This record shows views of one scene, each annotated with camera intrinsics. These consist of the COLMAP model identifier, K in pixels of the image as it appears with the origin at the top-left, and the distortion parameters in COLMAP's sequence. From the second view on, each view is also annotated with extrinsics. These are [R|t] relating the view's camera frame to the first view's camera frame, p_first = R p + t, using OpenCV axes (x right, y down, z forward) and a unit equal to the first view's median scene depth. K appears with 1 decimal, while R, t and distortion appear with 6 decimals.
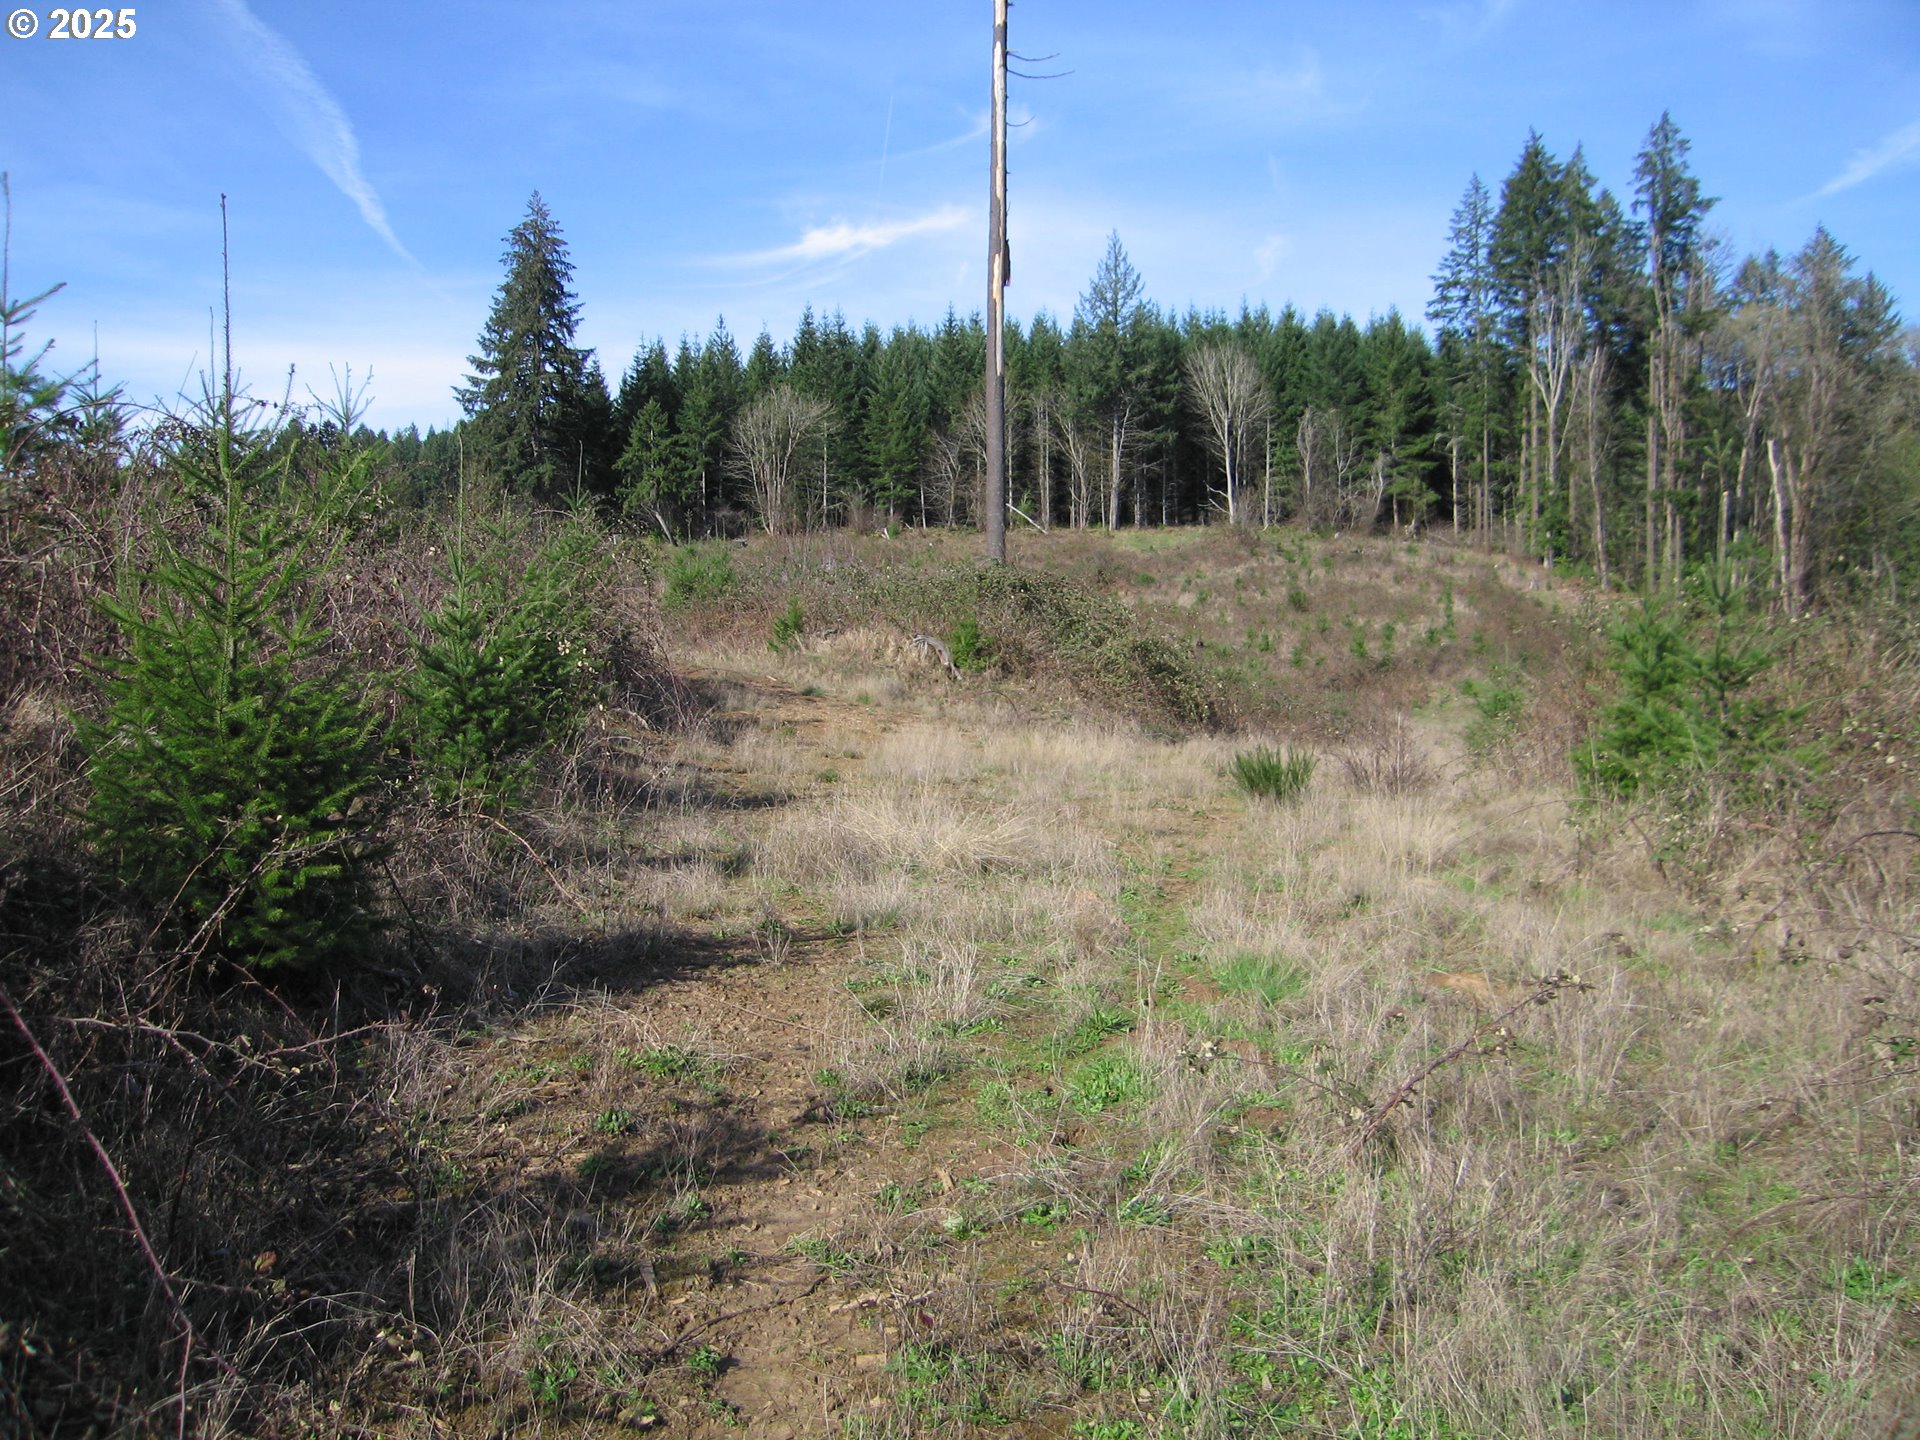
lens RADIAL K [[1581.3, 0, 960.0], [0, 1581.3, 720.0], [0, 0, 1]] dist [-0.153052, 0.131992]
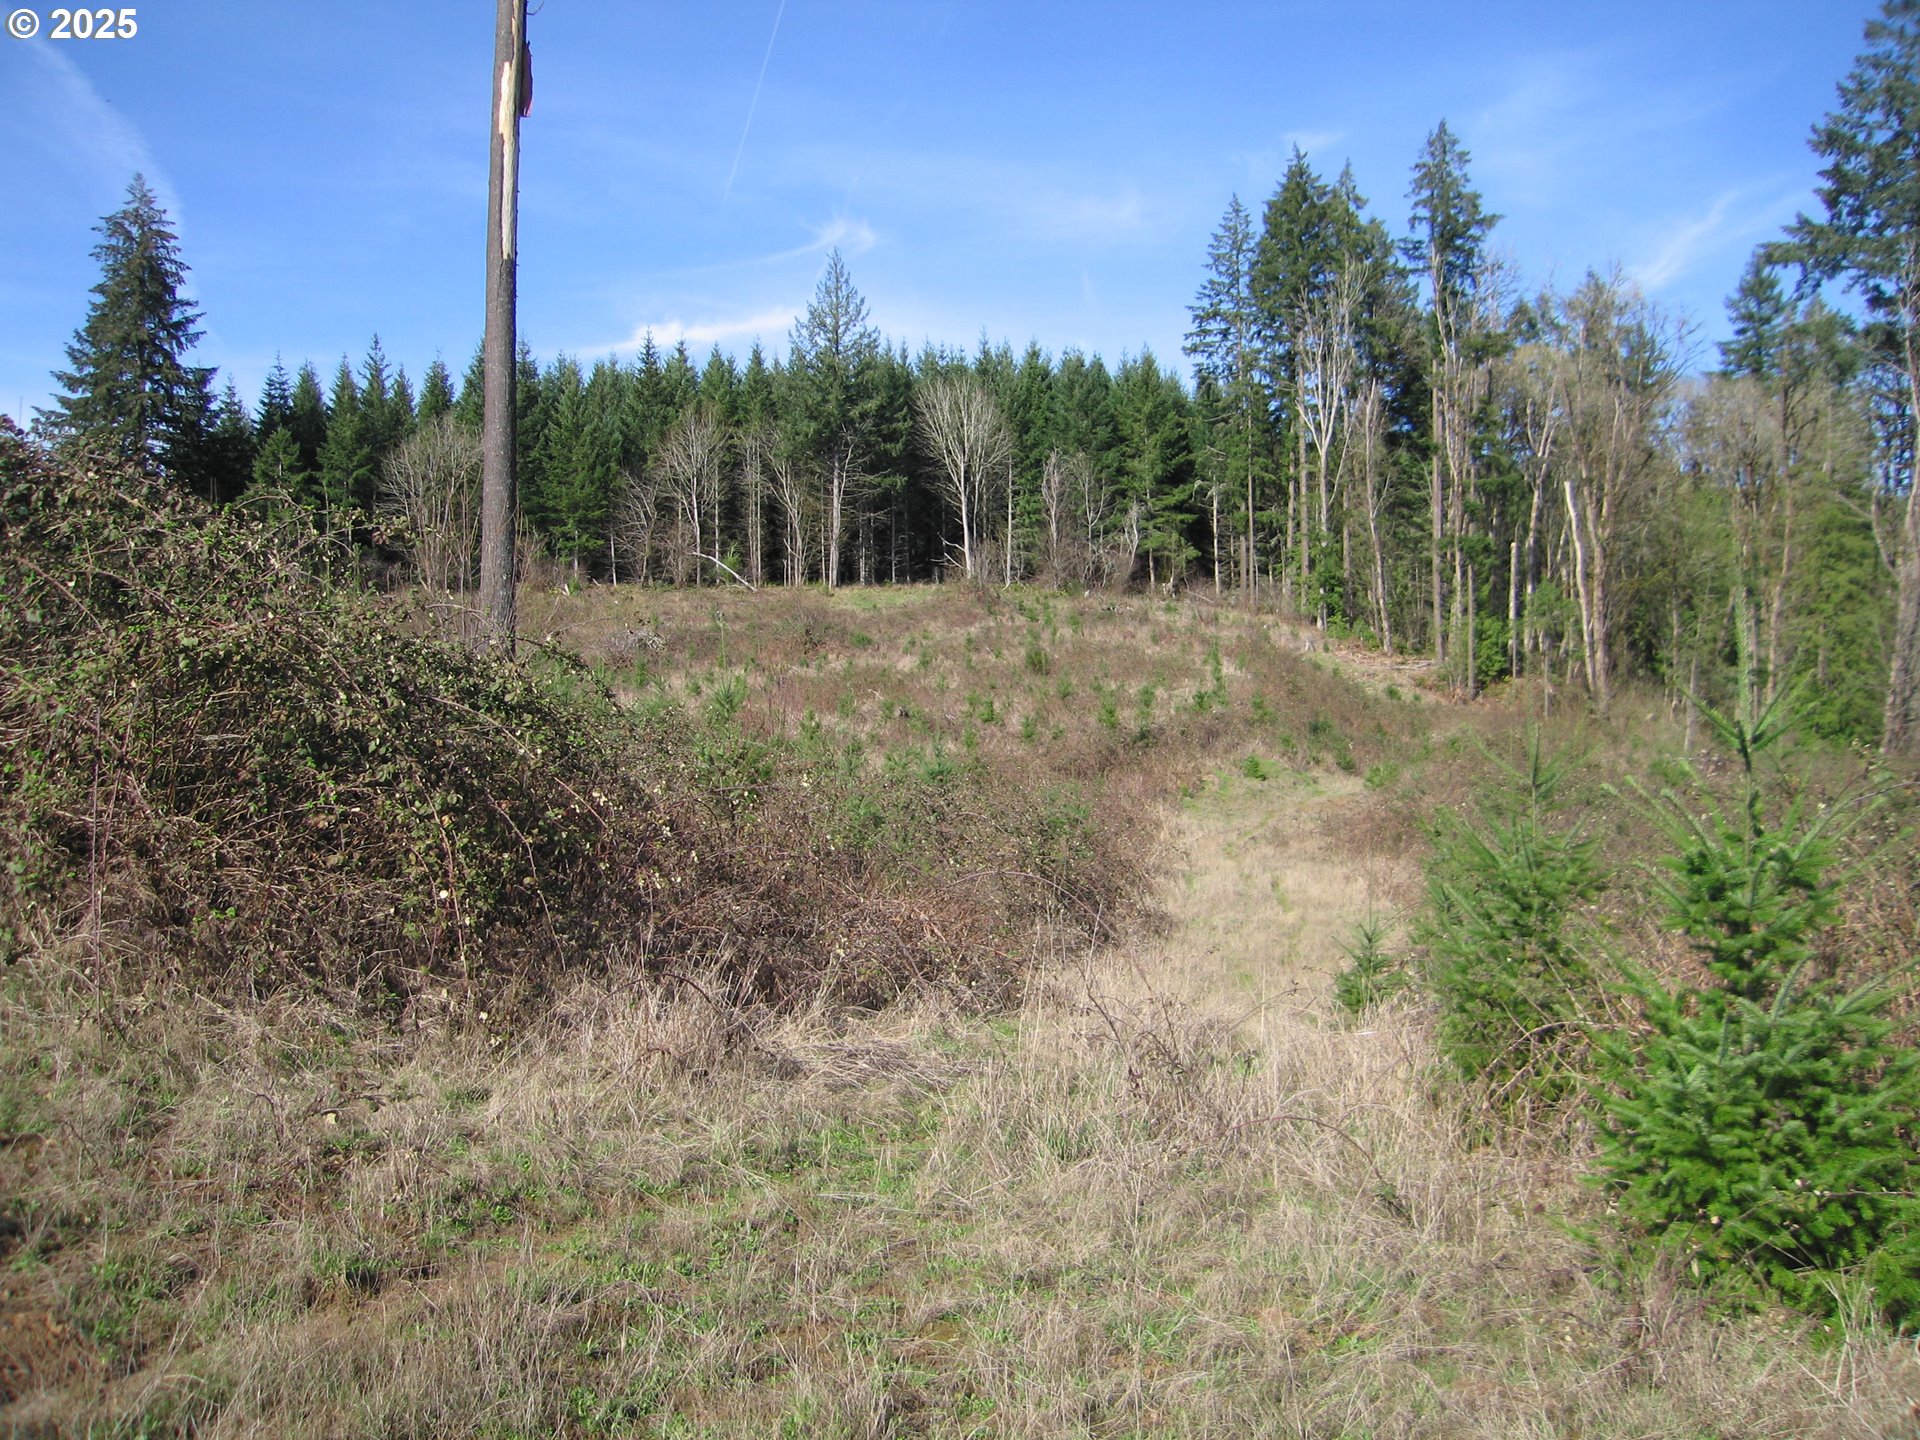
lens RADIAL K [[1581.3, 0, 960.0], [0, 1581.3, 720.0], [0, 0, 1]] dist [-0.153052, 0.131992]
pose [[0.988694, -0.004386, 0.149880, 0.036131], [0.011764, 0.998760, -0.048376, -0.004264], [-0.149482, 0.049592, 0.987520, 0.134106]]
